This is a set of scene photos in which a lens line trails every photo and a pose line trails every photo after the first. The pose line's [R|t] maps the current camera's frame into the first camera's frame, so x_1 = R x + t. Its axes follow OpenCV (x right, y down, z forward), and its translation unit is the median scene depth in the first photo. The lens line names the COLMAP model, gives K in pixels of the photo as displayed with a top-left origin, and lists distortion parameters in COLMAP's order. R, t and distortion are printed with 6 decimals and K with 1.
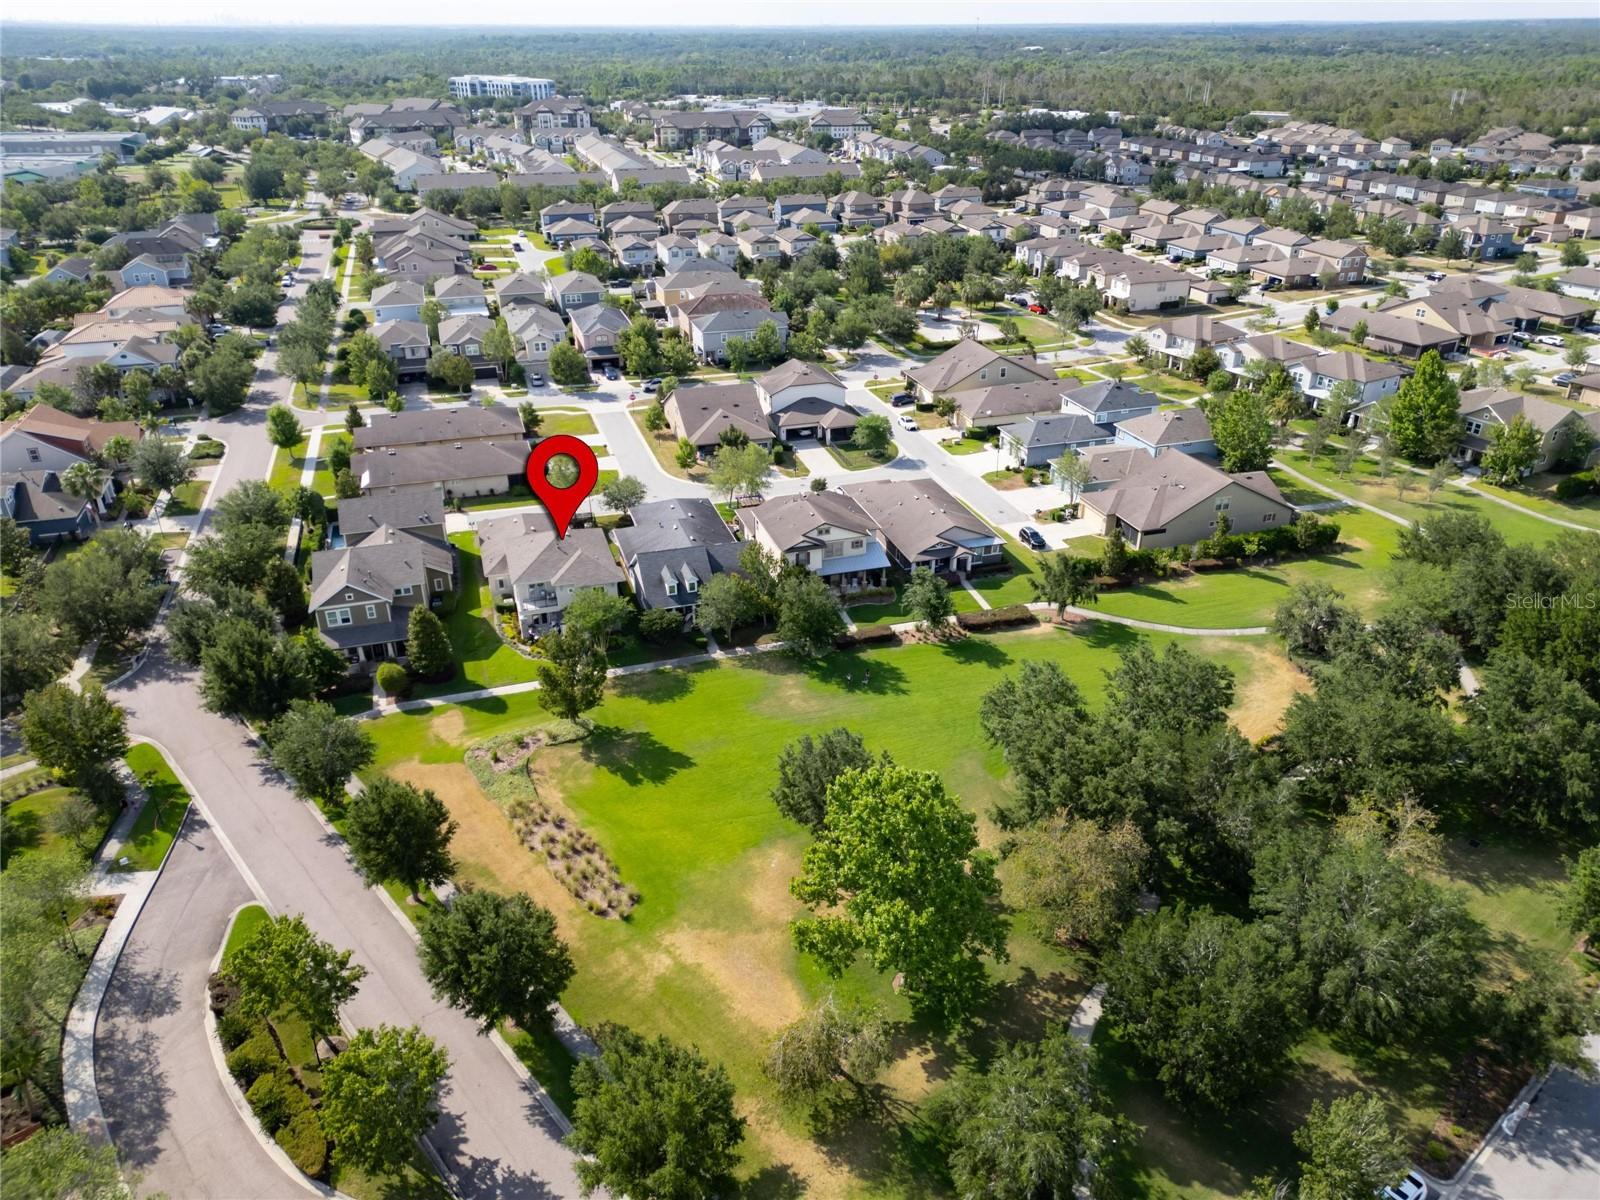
lens RADIAL K [[1121.4, 0, 800.8], [0, 1121.4, 598.6], [0, 0, 1]] dist [0.063593, -0.057303]
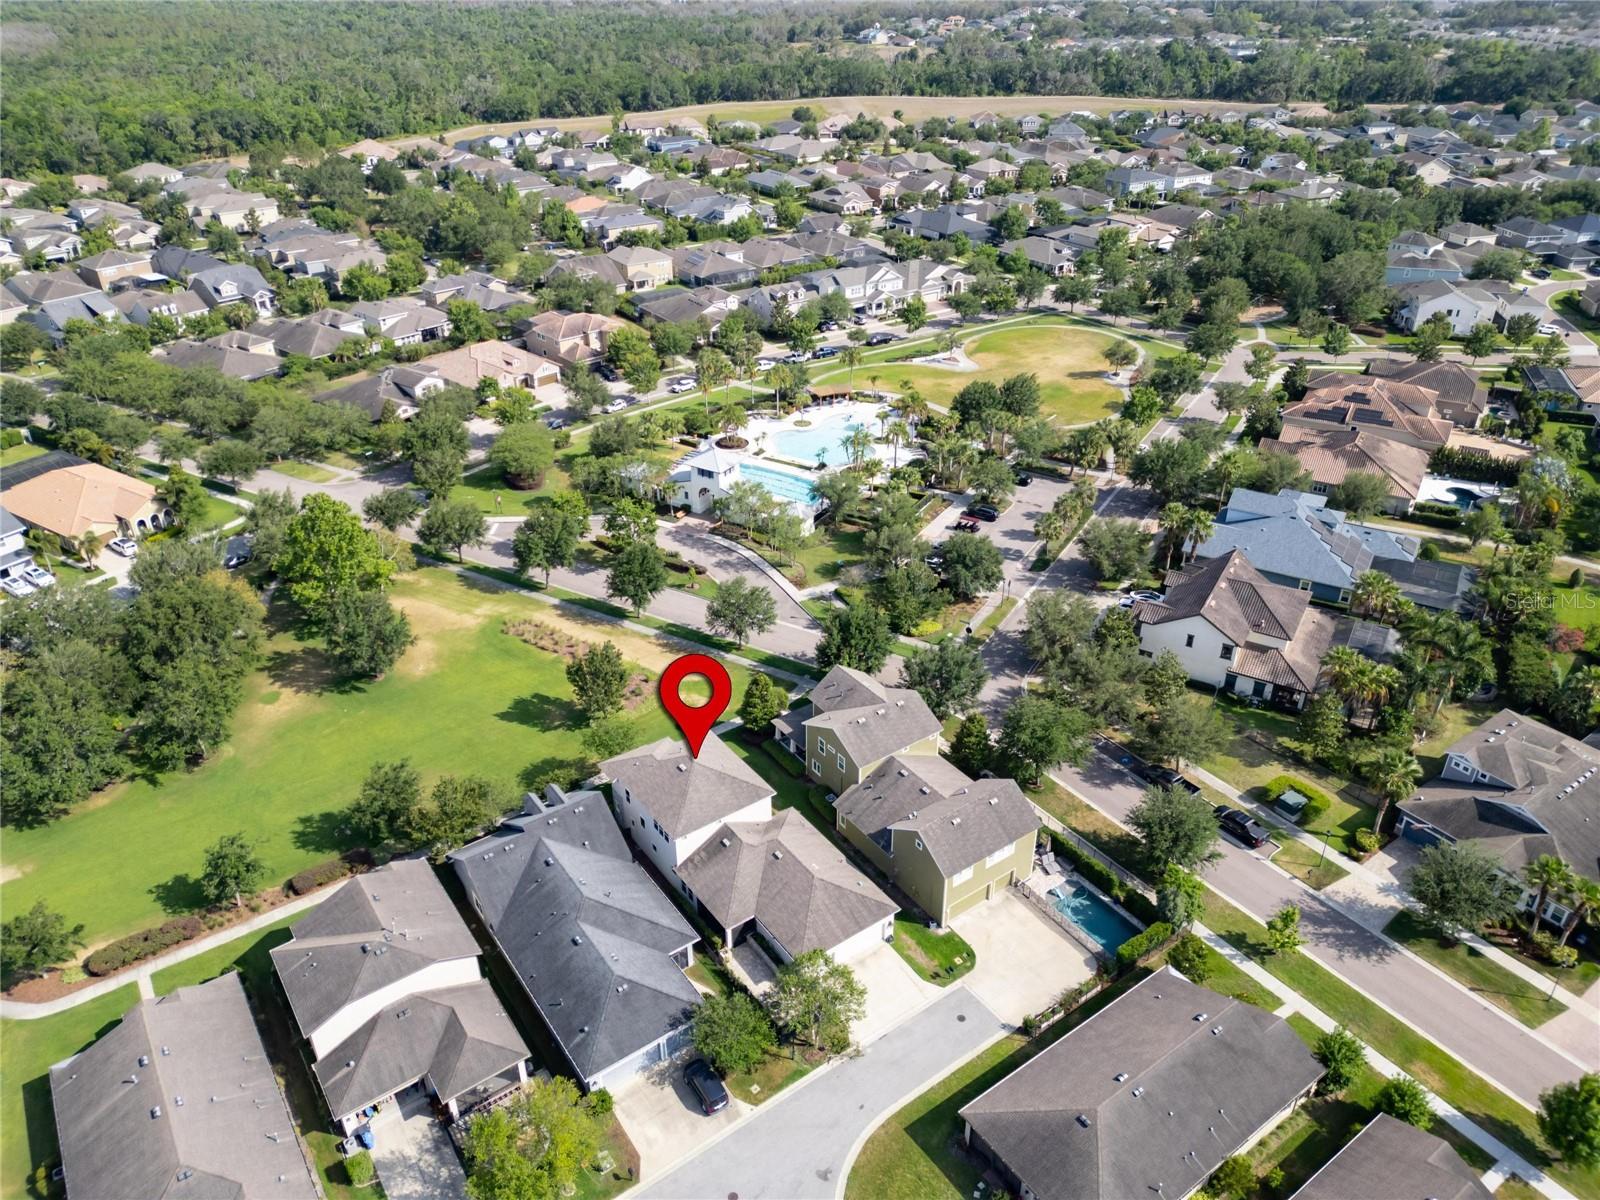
lens RADIAL K [[1121.4, 0, 804.7], [0, 1121.4, 602.9], [0, 0, 1]] dist [0.063593, -0.057303]
pose [[-0.949547, 0.162567, -0.268204, -0.085537], [-0.137414, 0.553065, 0.821728, -0.816717], [0.281920, 0.817124, -0.502822, 1.317041]]
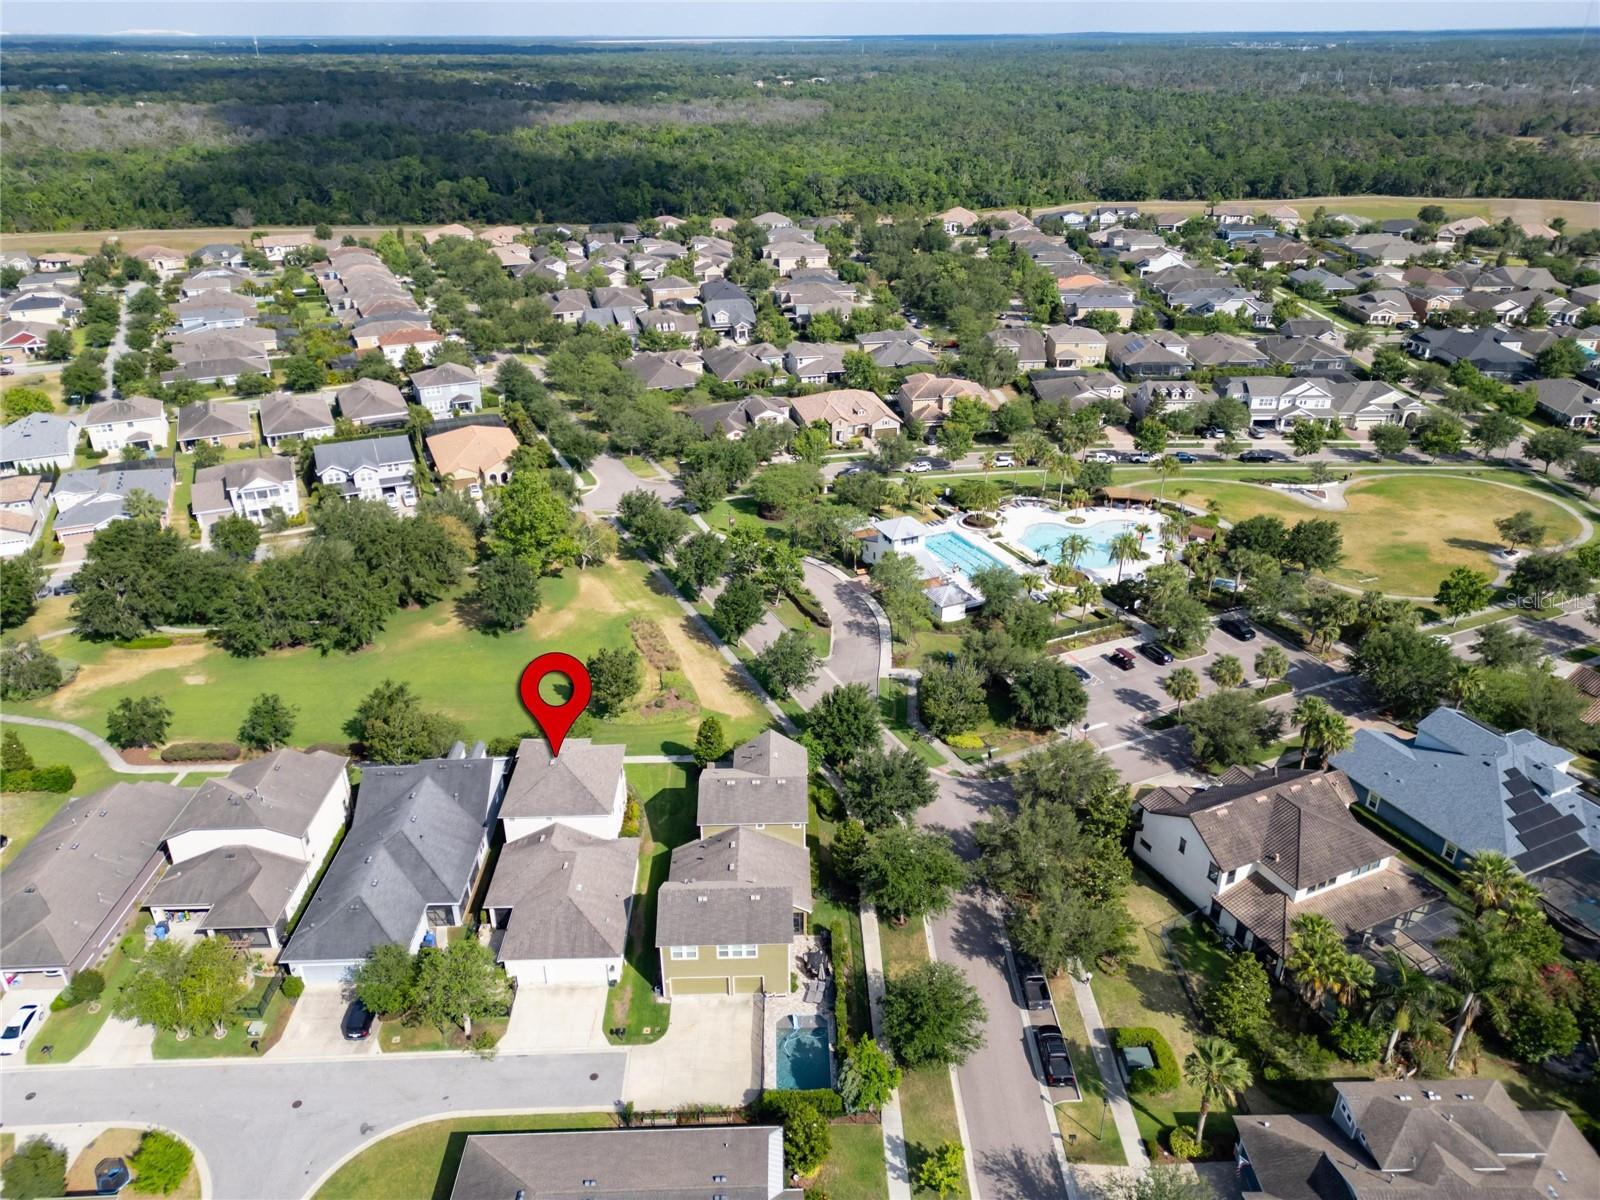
lens RADIAL K [[1121.4, 0, 799.8], [0, 1121.4, 605.0], [0, 0, 1]] dist [0.063593, -0.057303]
pose [[-0.960336, -0.120701, 0.251370, -0.608123], [0.131767, 0.598036, 0.790564, -0.823846], [-0.245750, 0.792329, -0.558410, 1.331894]]
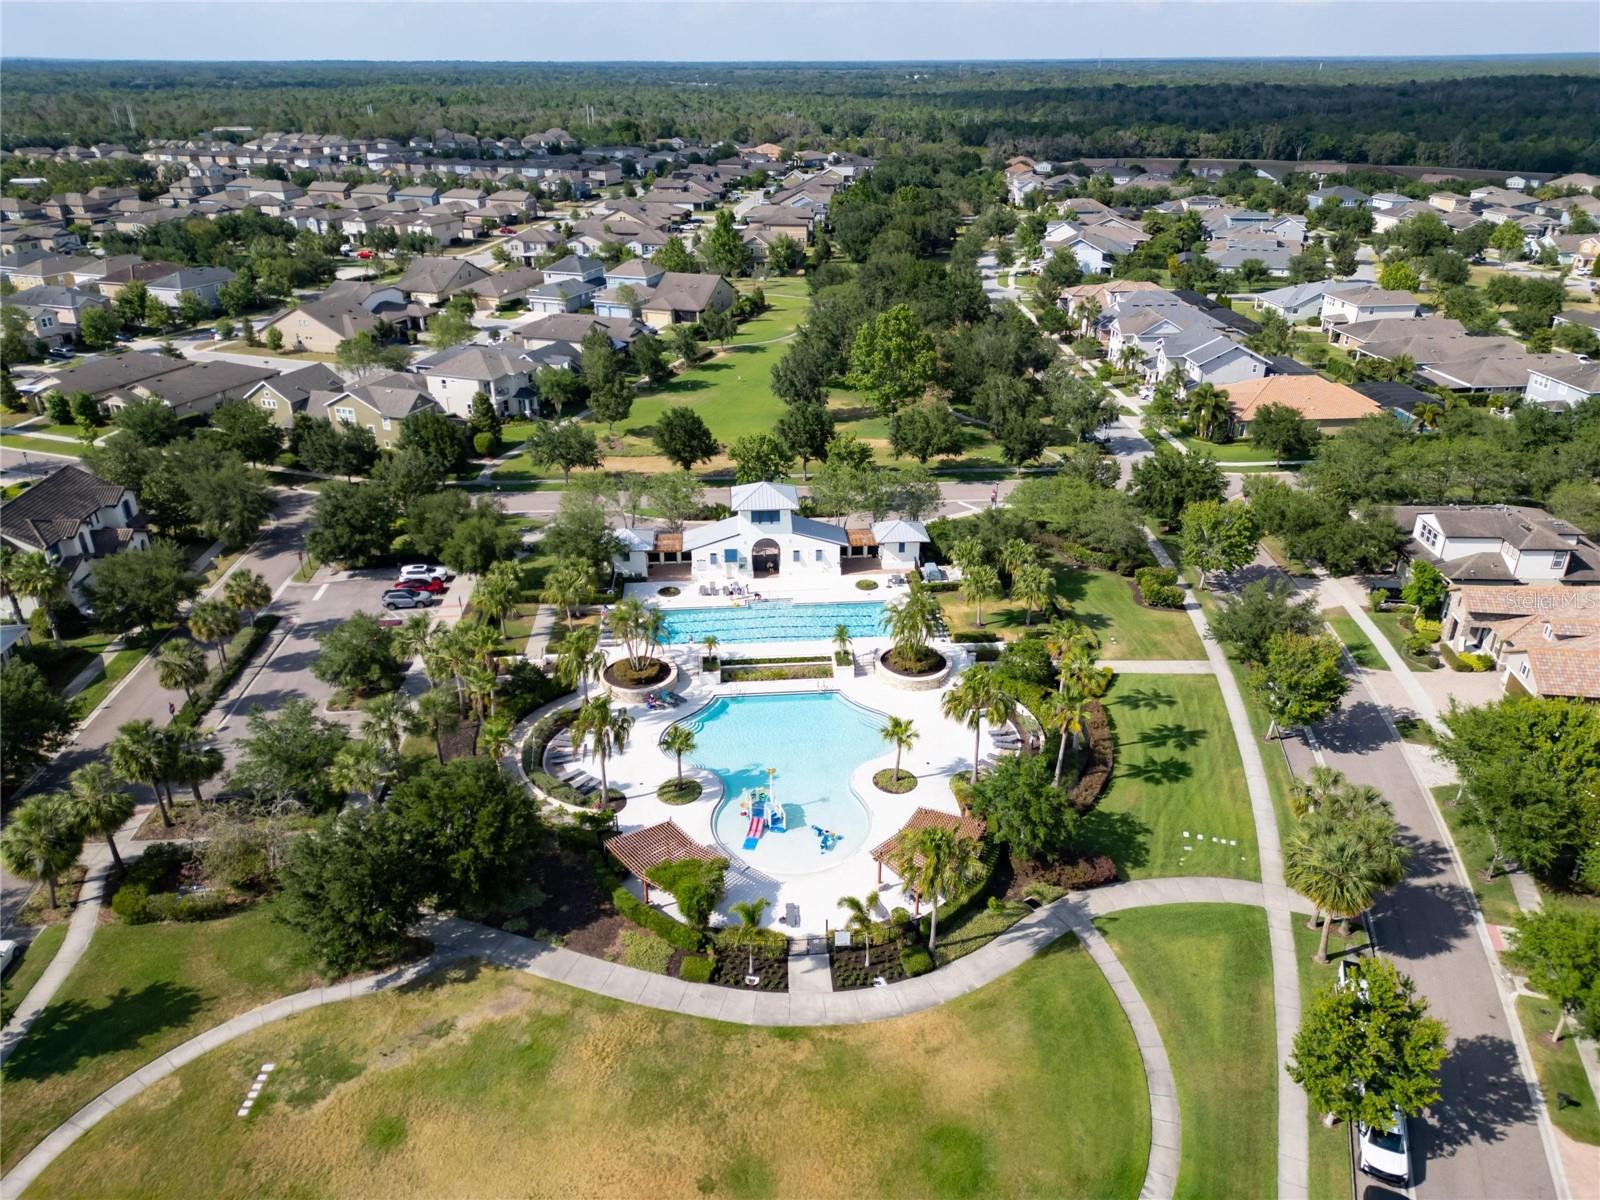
lens RADIAL K [[1121.4, 0, 807.0], [0, 1121.4, 589.8], [0, 0, 1]] dist [0.063593, -0.057303]
pose [[0.592115, -0.342255, 0.729563, -1.073124], [0.367334, 0.920434, 0.133668, 0.175148], [-0.717263, 0.188846, 0.670724, -0.185068]]
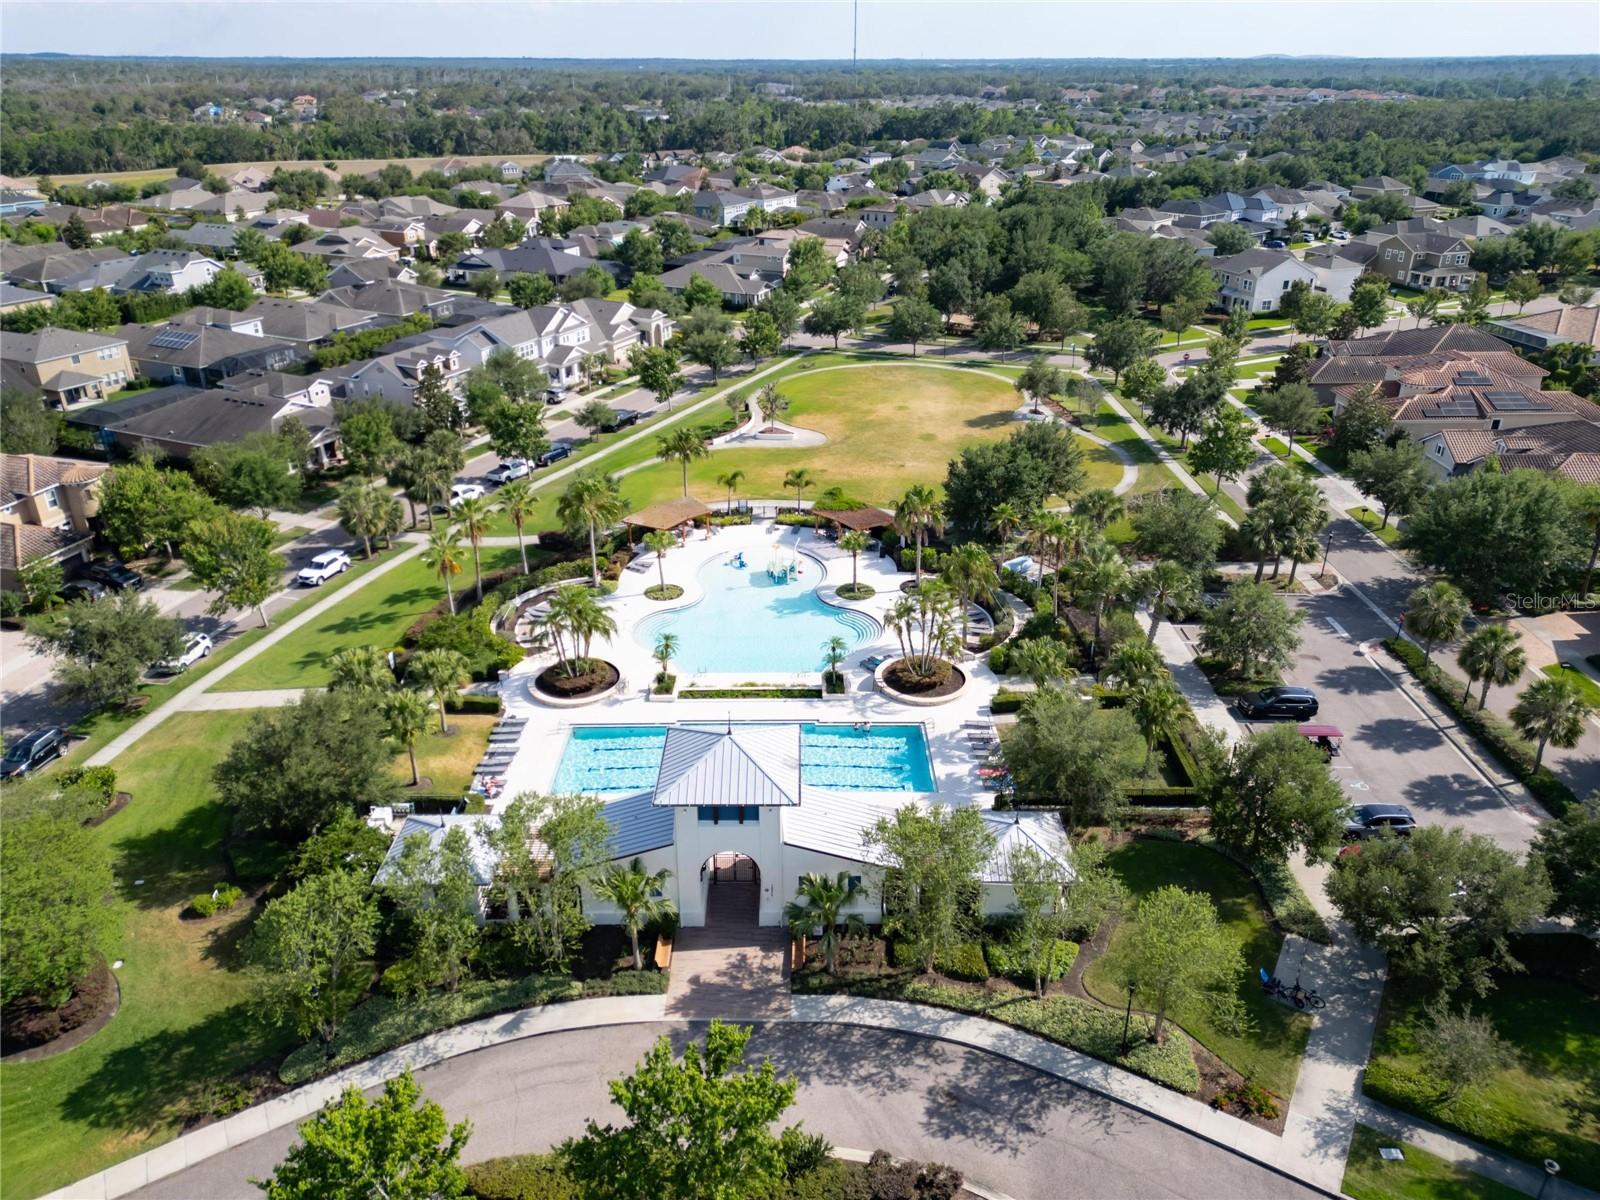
lens RADIAL K [[1121.4, 0, 802.2], [0, 1121.4, 597.9], [0, 0, 1]] dist [0.063593, -0.057303]
pose [[-0.652604, 0.326671, -0.683663, -0.102724], [-0.341961, 0.678187, 0.650481, -0.136570], [0.676144, 0.658292, -0.330878, 0.590574]]
